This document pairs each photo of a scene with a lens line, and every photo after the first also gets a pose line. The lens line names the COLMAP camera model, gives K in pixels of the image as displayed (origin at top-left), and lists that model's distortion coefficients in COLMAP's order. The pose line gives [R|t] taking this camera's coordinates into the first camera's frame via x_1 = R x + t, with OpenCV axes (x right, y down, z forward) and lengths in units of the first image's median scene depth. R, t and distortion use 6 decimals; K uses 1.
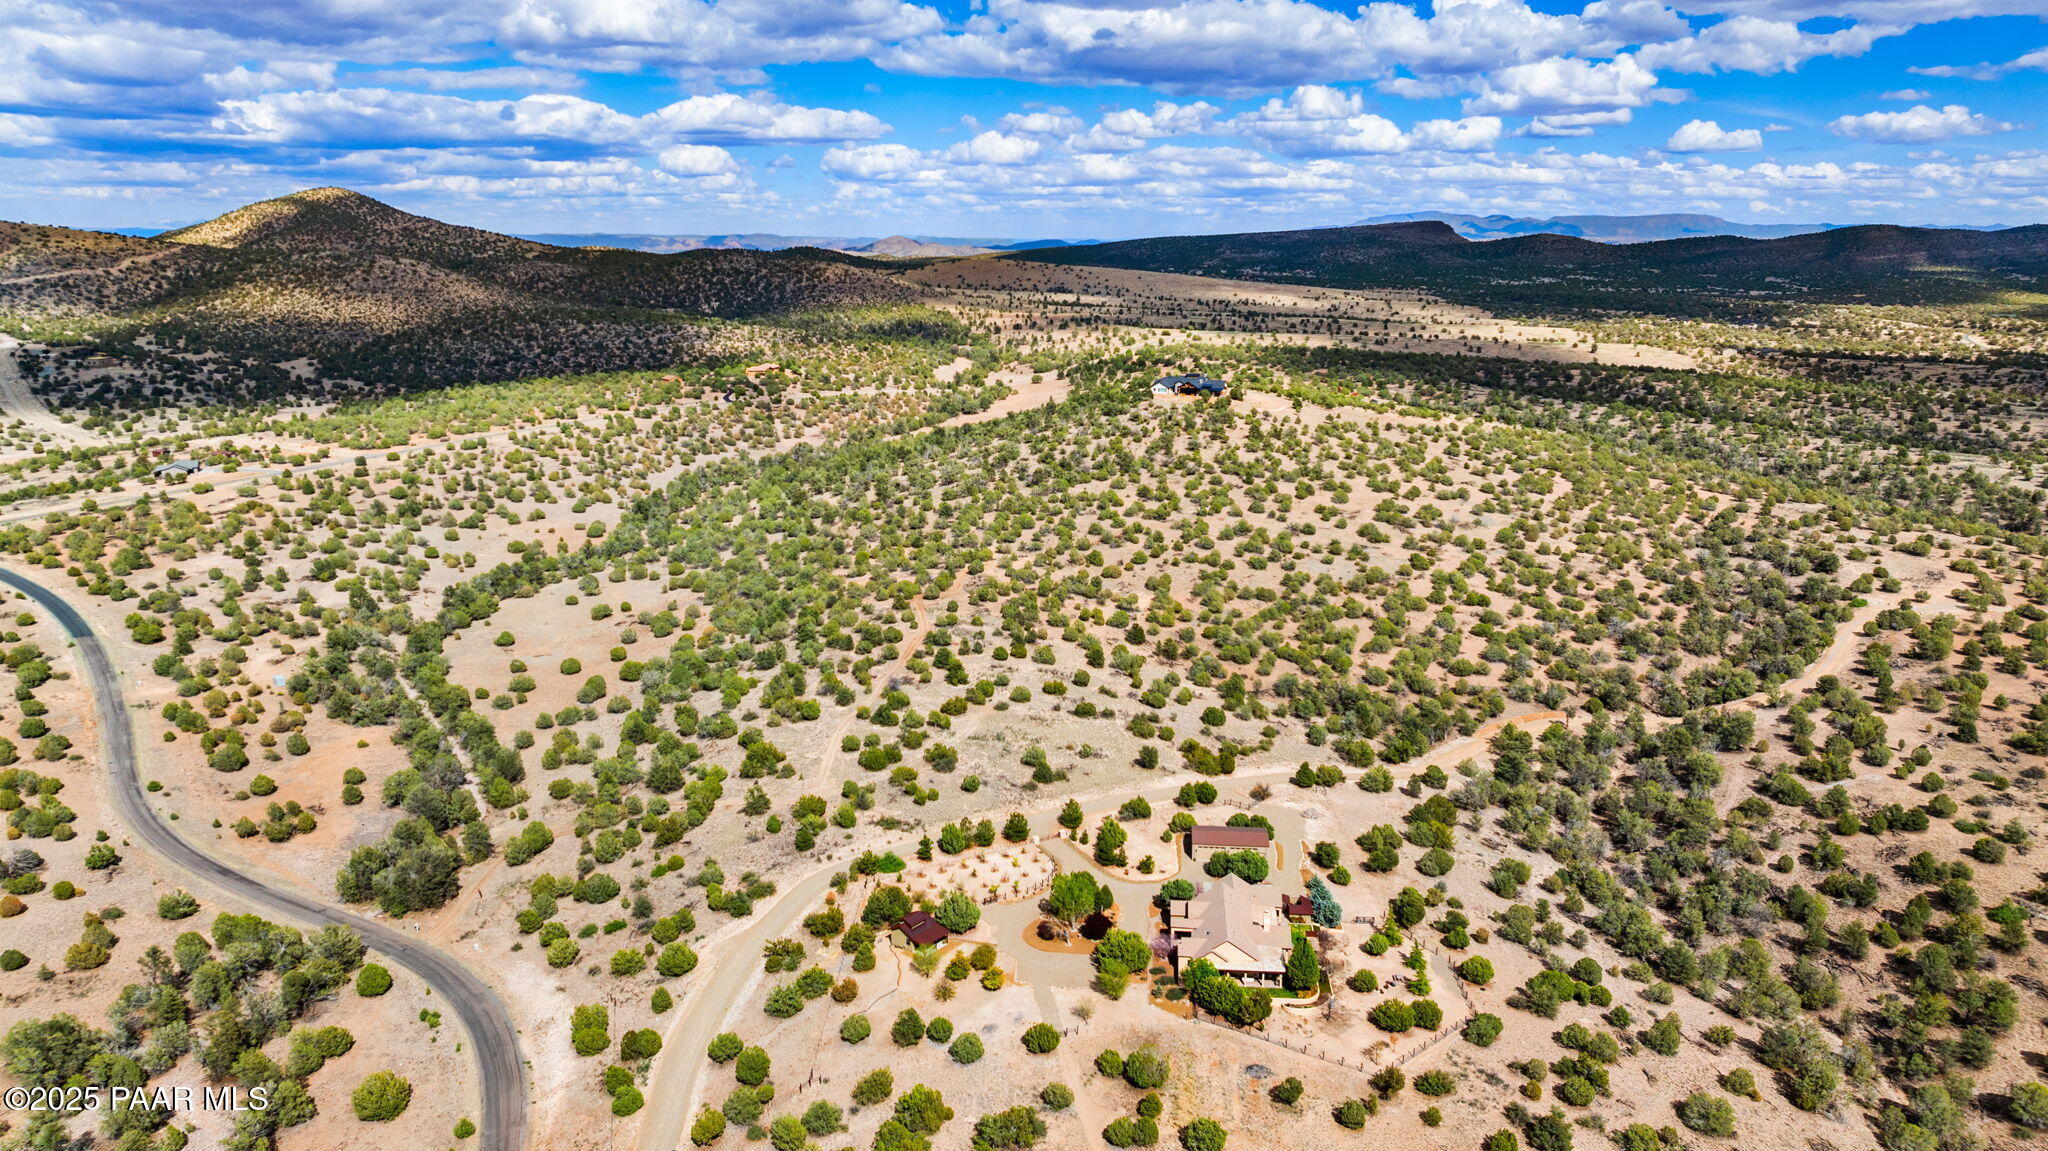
lens RADIAL K [[1452.6, 0, 1024.0], [0, 1452.6, 575.5], [0, 0, 1]] dist [-0.037406, 0.036412]
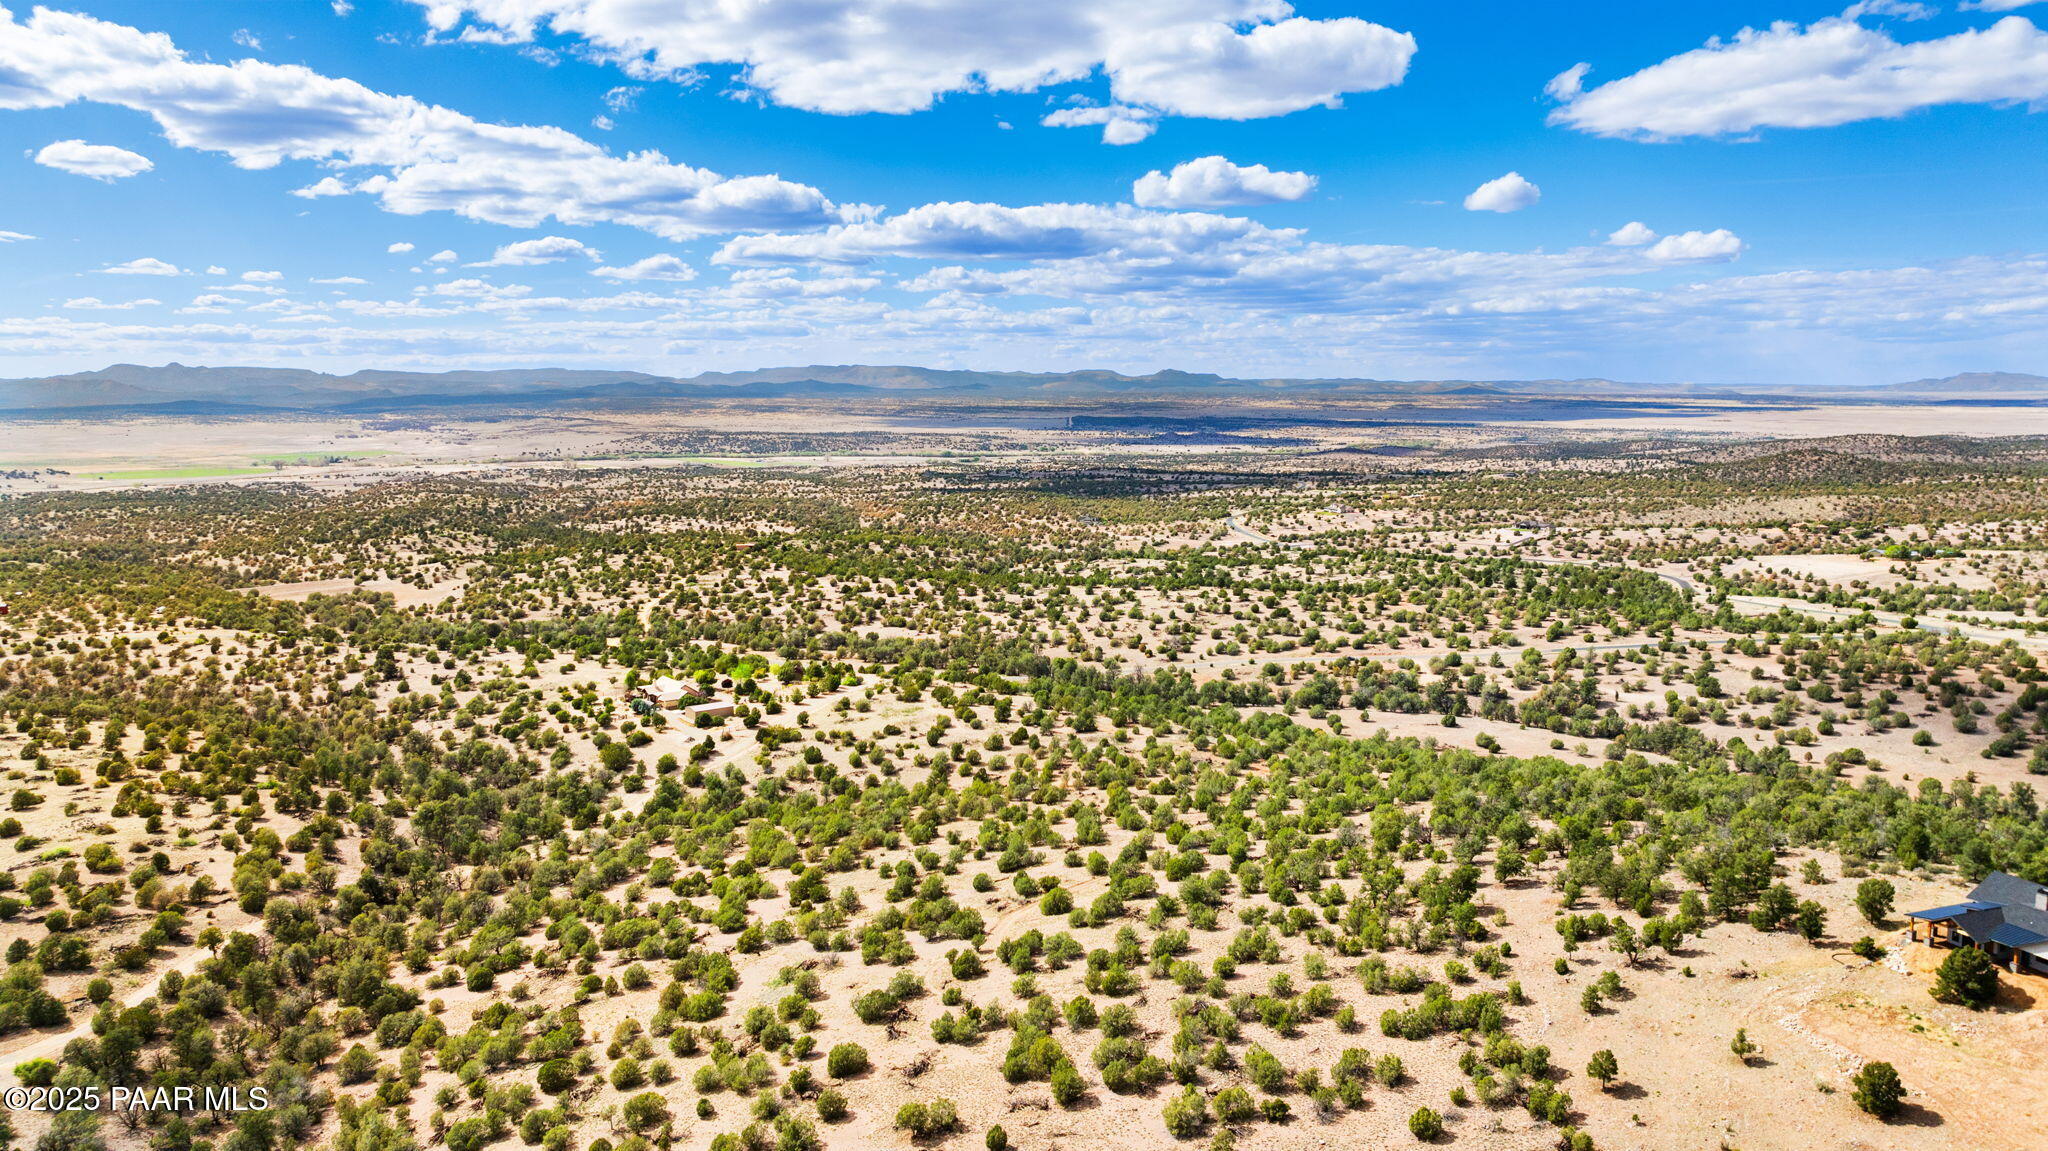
lens RADIAL K [[1452.6, 0, 1024.0], [0, 1452.6, 575.5], [0, 0, 1]] dist [-0.037406, 0.036412]
pose [[-0.751951, 0.080633, -0.654269, 0.732935], [-0.152163, 0.944459, 0.291278, -0.408238], [0.641418, 0.318582, -0.697917, 1.769379]]
